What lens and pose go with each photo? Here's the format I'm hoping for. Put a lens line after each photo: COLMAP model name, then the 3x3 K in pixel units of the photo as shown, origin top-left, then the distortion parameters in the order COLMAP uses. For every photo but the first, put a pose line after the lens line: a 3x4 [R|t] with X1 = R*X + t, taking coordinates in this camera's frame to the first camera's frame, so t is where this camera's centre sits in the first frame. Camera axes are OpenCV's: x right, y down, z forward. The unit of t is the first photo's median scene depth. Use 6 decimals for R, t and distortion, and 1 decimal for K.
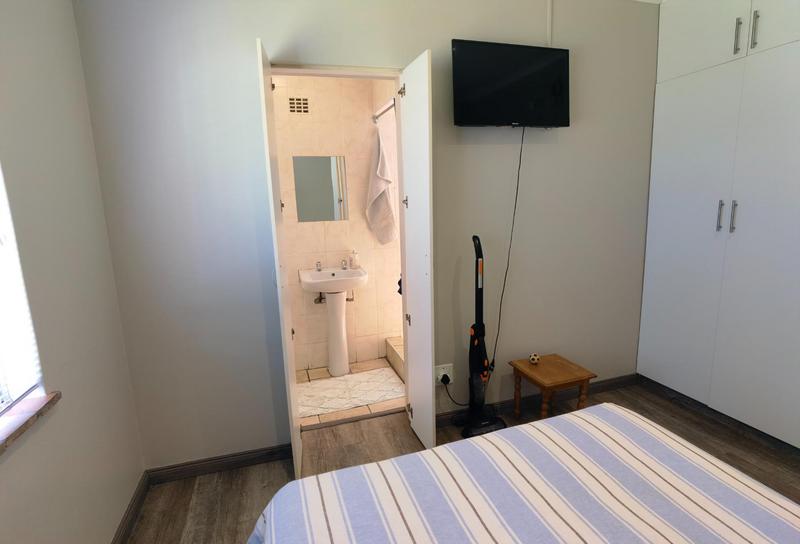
lens RADIAL K [[421.2, 0, 407.1], [0, 421.2, 275.5], [0, 0, 1]] dist [-0.000553, -0.000203]
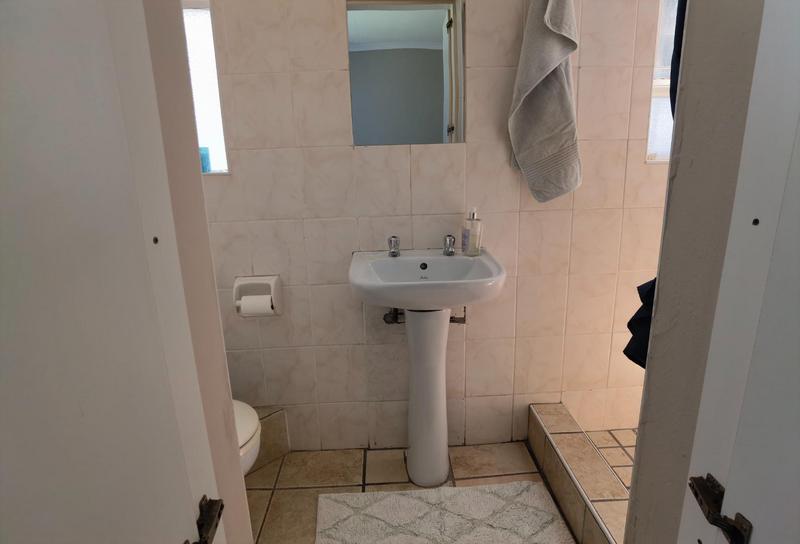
lens RADIAL K [[421.2, 0, 407.1], [0, 421.2, 275.5], [0, 0, 1]] dist [-0.000553, -0.000203]
pose [[0.968193, 0.064182, -0.241833, -0.074991], [-0.046912, 0.995964, 0.076512, -0.022945], [0.245768, -0.062733, 0.967297, 0.499372]]
